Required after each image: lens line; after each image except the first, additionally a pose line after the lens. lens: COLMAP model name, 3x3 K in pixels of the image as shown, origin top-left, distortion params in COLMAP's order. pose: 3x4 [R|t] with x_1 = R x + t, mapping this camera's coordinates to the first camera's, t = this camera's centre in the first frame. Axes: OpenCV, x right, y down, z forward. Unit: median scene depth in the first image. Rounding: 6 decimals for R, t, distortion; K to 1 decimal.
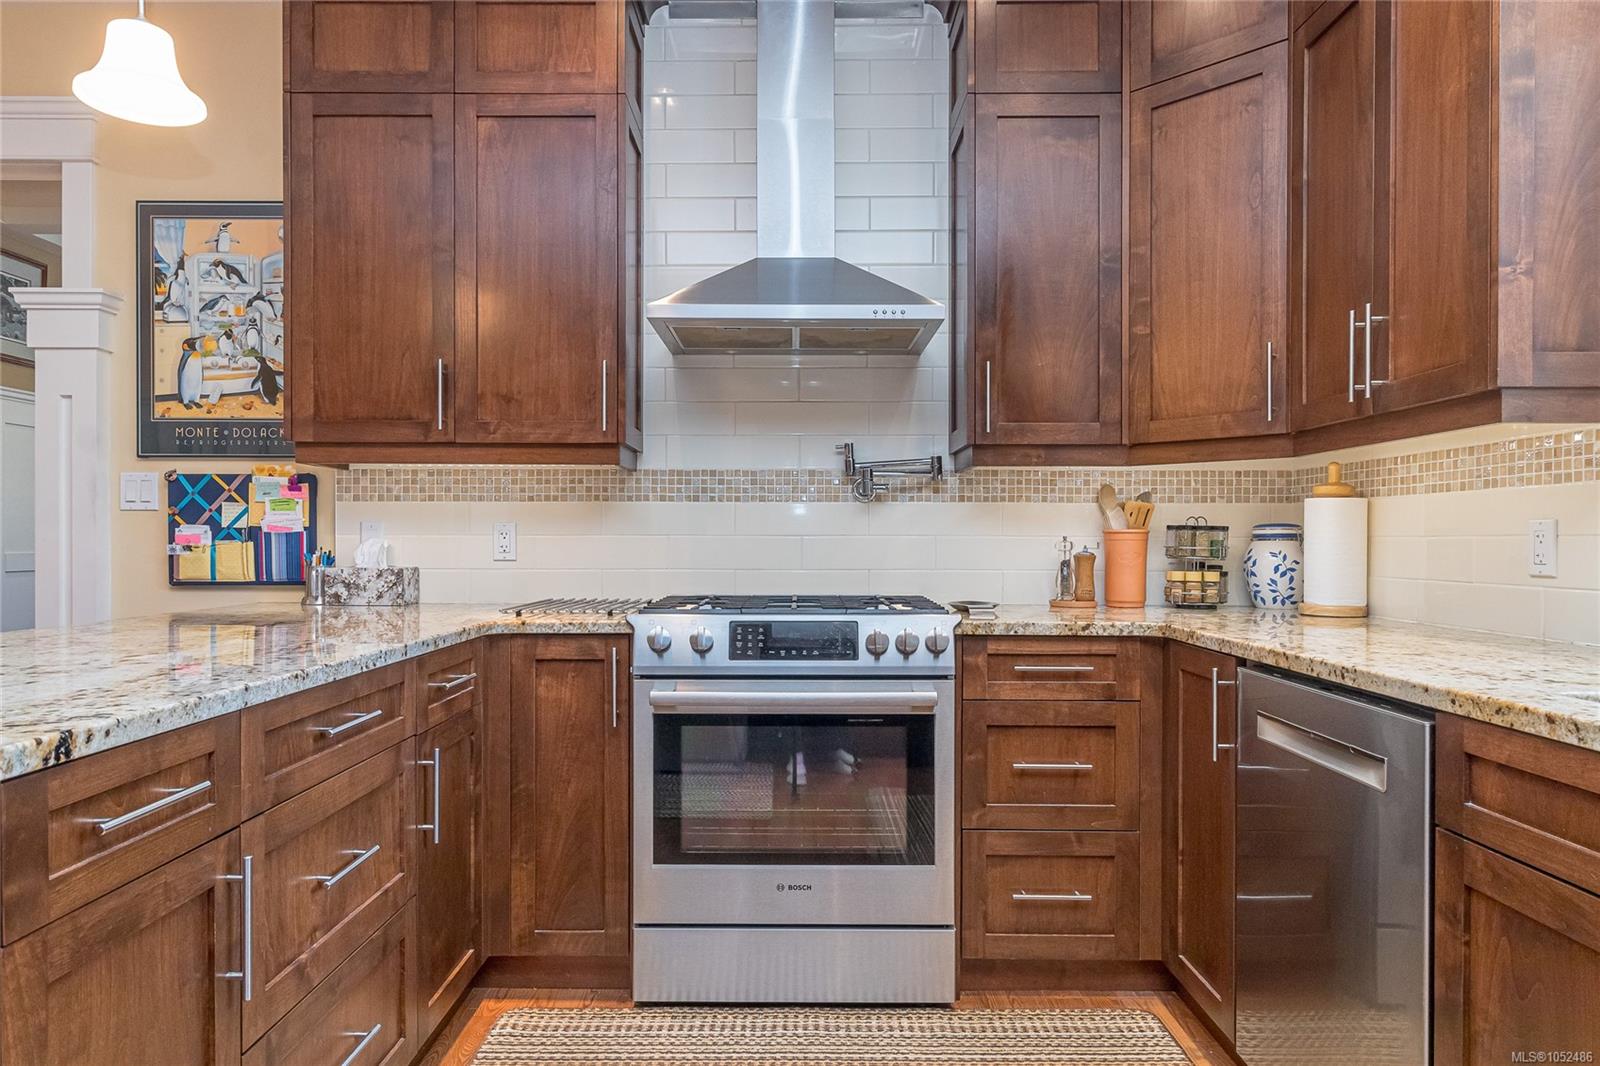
lens RADIAL K [[1030.4, 0, 798.0], [0, 1030.4, 538.2], [0, 0, 1]] dist [0.002037, 0.000339]
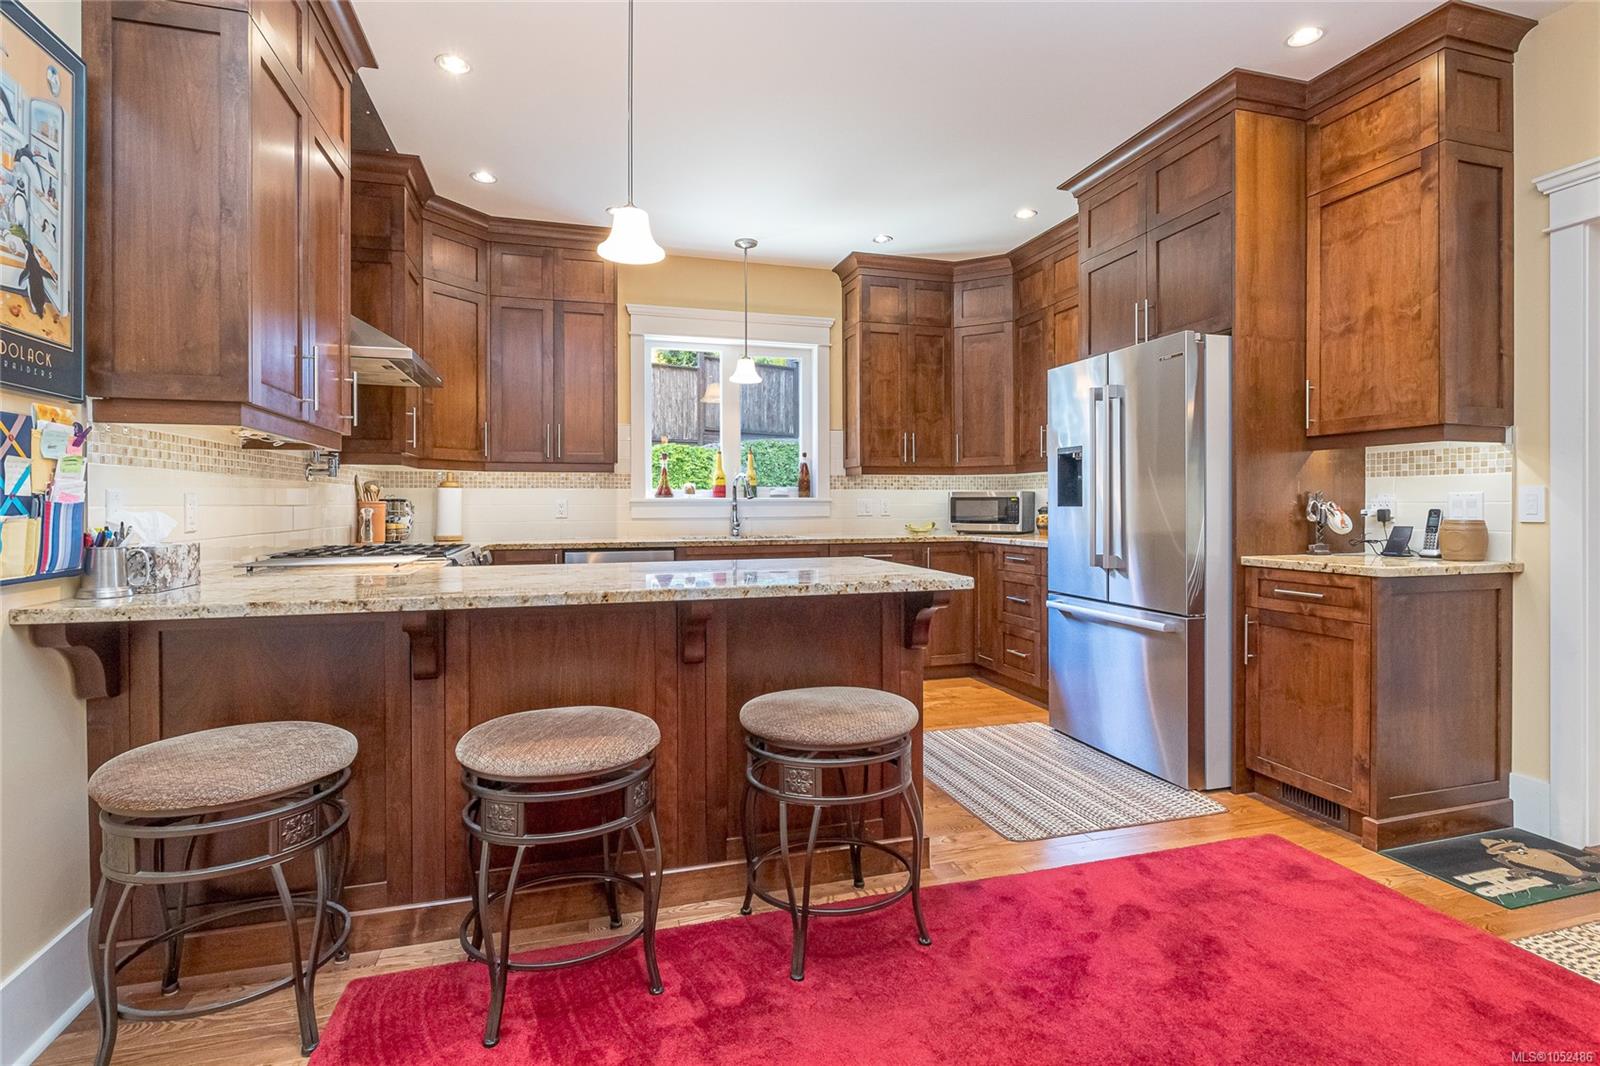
lens RADIAL K [[784.9, 0, 816.9], [0, 784.9, 504.5], [0, 0, 1]] dist [0.001715, -0.004585]
pose [[-0.304396, 0.000070, 0.952546, -1.168935], [0.002839, 0.999996, 0.000834, -0.003695], [-0.952541, 0.002959, -0.304395, 0.668742]]
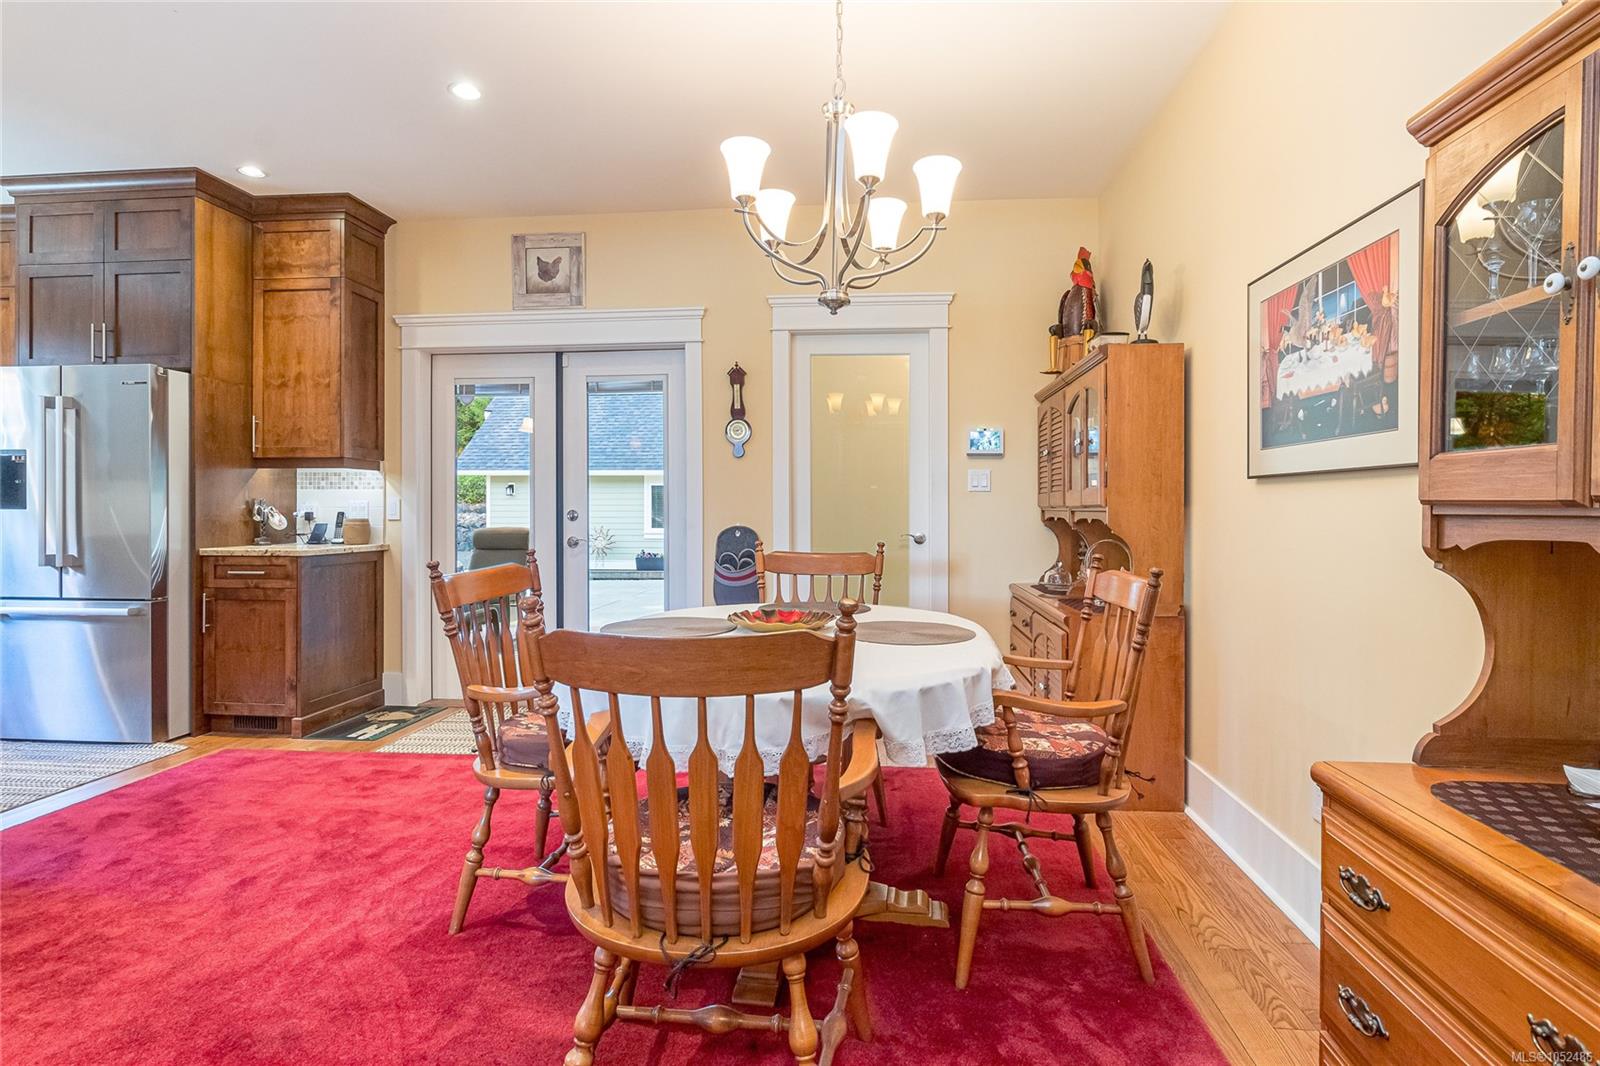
lens RADIAL K [[784.9, 0, 807.7], [0, 784.9, 520.6], [0, 0, 1]] dist [0.001715, -0.004585]
pose [[-0.995675, -0.006220, 0.092697, -1.852805], [-0.005096, 0.999911, 0.012352, 0.001656], [-0.092765, 0.011826, -0.995618, 1.448474]]
